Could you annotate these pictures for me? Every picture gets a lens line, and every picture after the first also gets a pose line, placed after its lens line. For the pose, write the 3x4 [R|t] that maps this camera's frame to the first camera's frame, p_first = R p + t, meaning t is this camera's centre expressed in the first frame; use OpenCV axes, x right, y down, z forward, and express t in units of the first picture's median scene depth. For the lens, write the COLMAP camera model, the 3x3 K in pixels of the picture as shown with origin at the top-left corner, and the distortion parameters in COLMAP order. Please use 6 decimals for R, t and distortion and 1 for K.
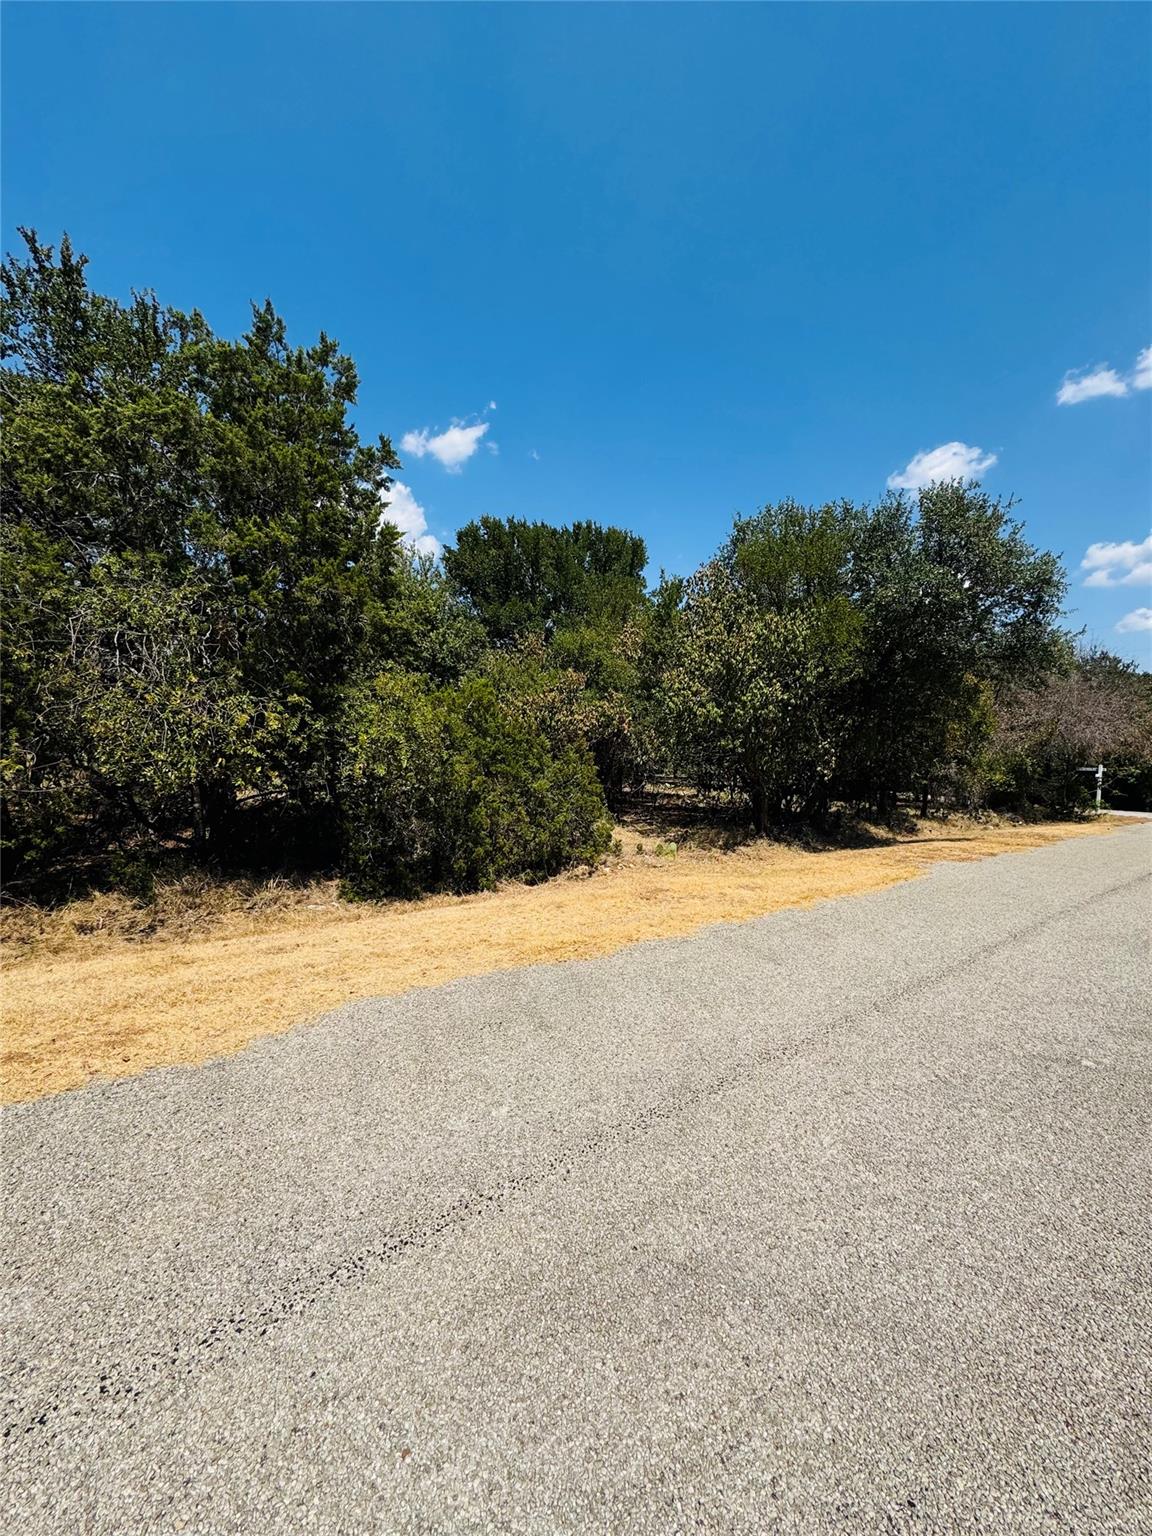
lens RADIAL K [[620.4, 0, 581.9], [0, 620.4, 773.9], [0, 0, 1]] dist [-0.000029, -0.000109]
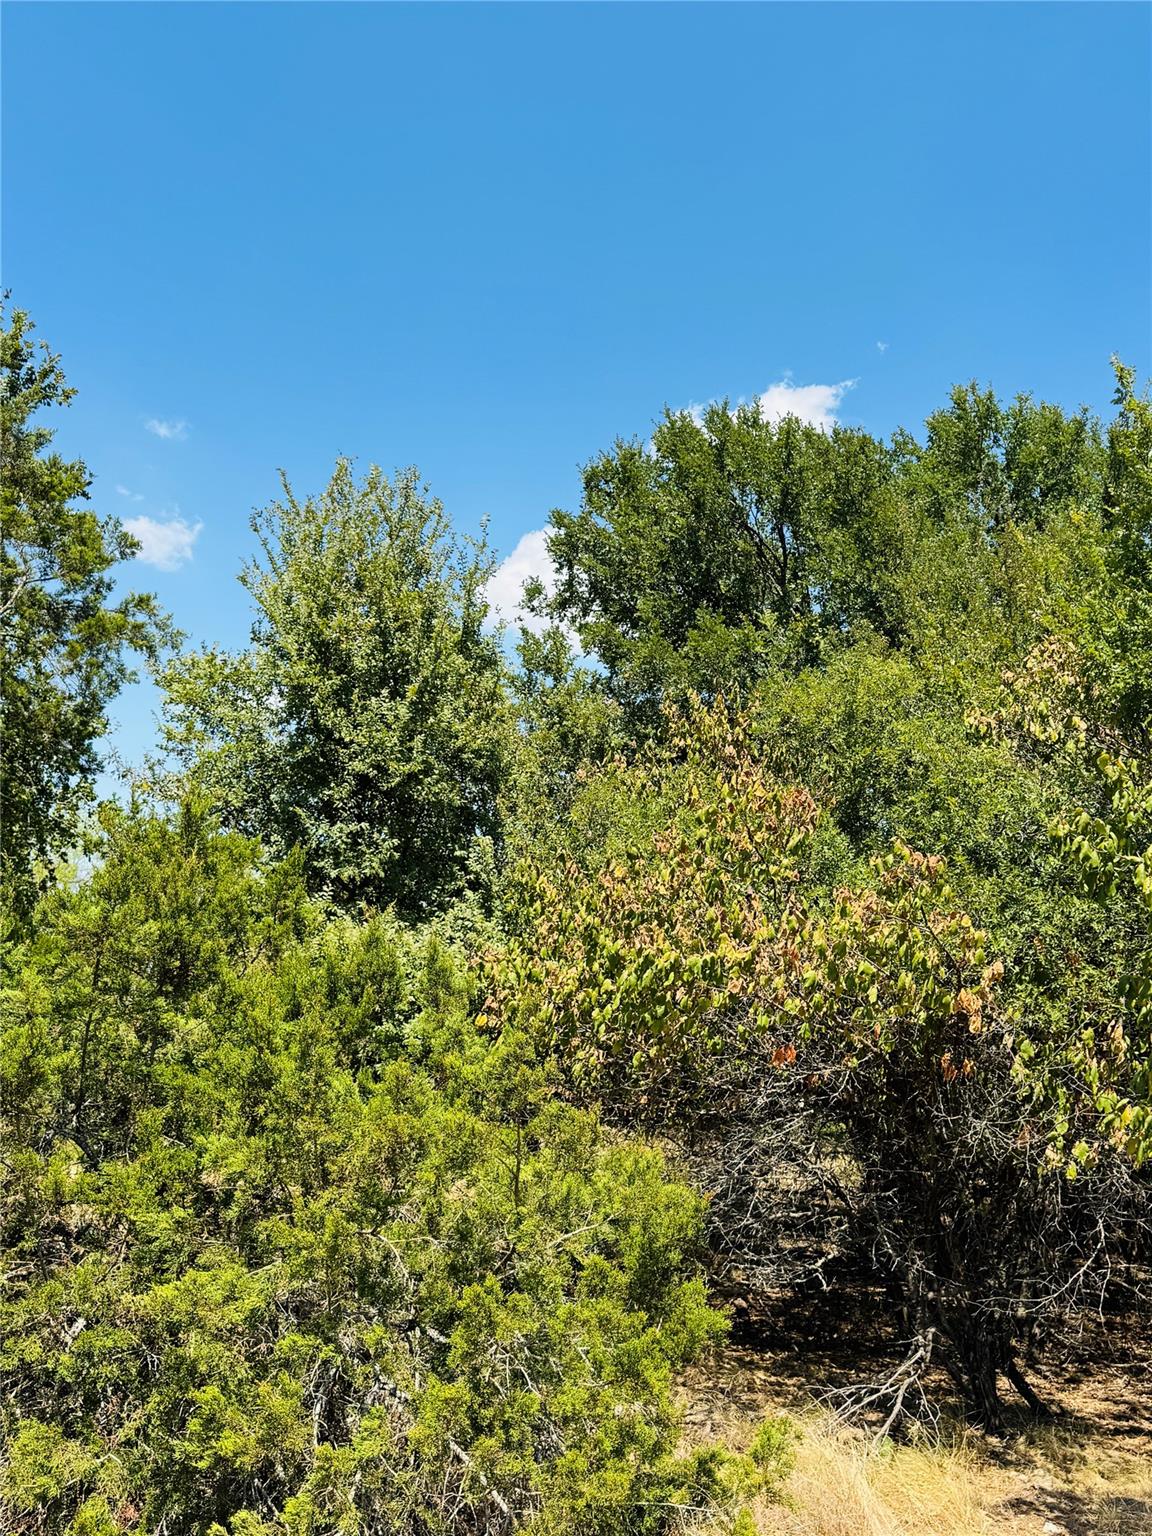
lens RADIAL K [[1392.4, 0, 562.3], [0, 1392.4, 763.5], [0, 0, 1]] dist [0.072901, -0.108316]
pose [[0.928317, -0.041344, -0.369483, 0.107846], [-0.059020, 0.964808, -0.256245, -0.017599], [0.367074, 0.259684, 0.893208, 0.403201]]
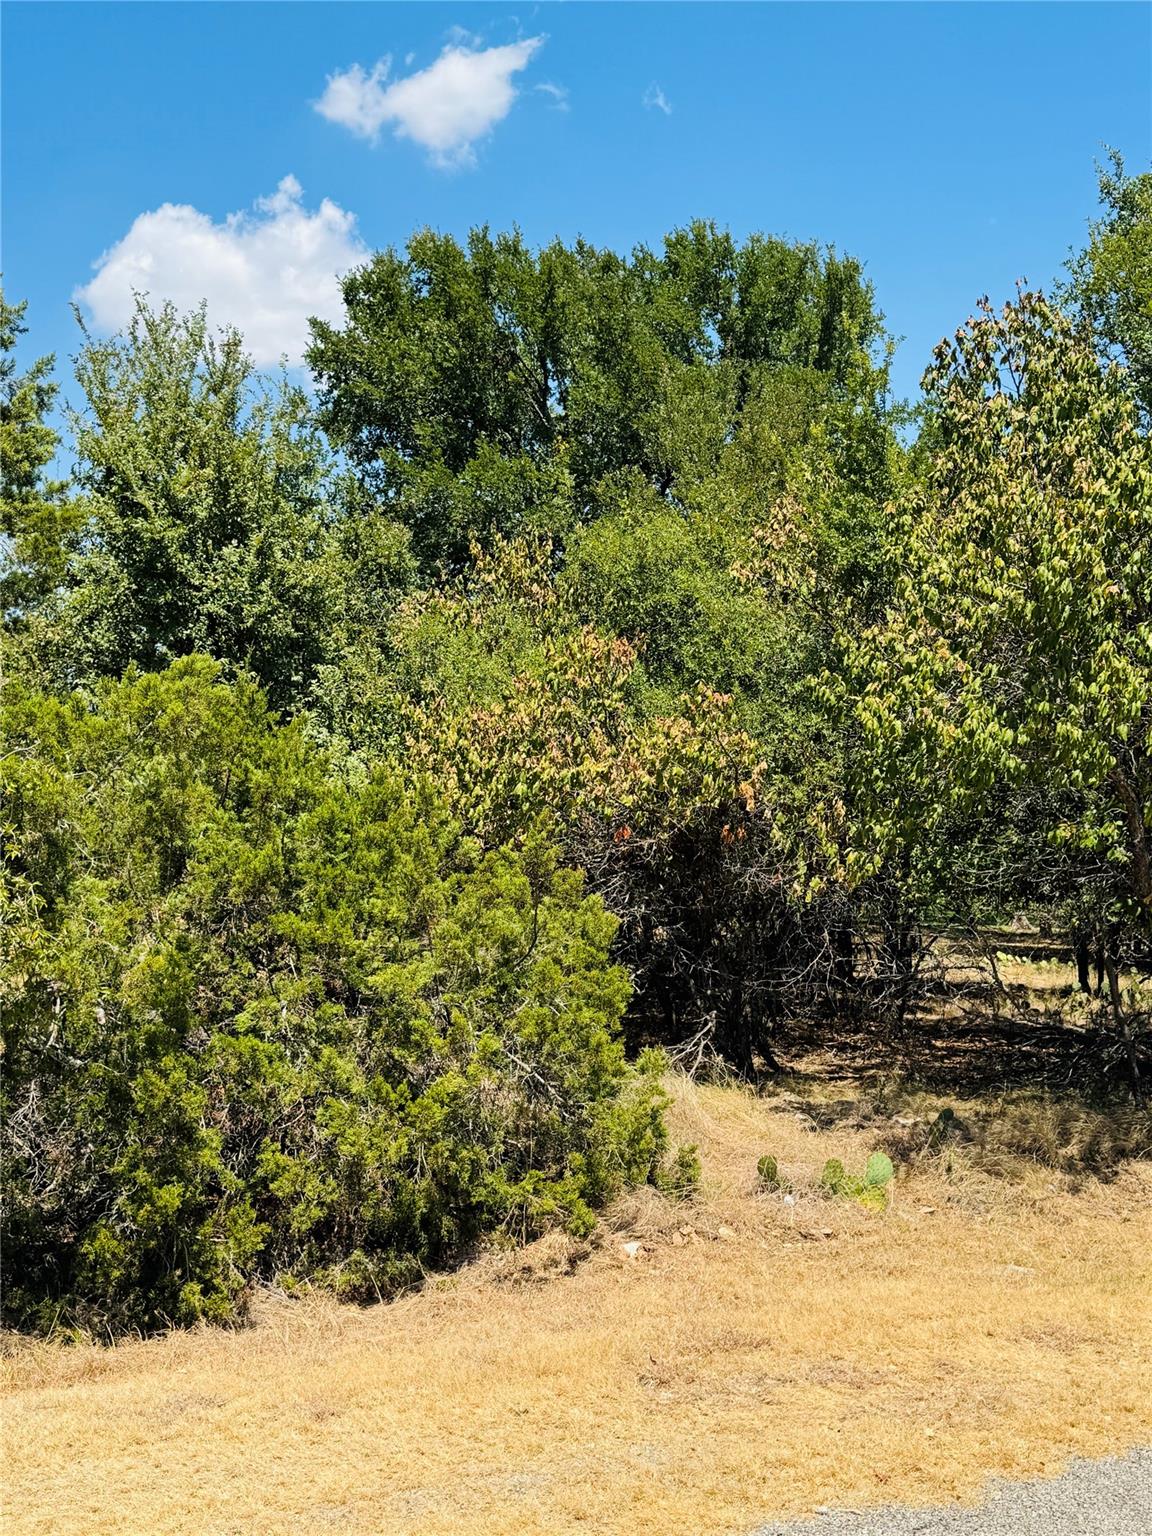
lens RADIAL K [[1629.1, 0, 573.7], [0, 1629.1, 770.6], [0, 0, 1]] dist [0.109529, 0.000000]
pose [[0.988314, -0.031105, -0.149225, 0.094342], [0.016769, 0.995203, -0.096388, -0.003451], [0.151507, 0.092759, 0.984094, 0.105427]]
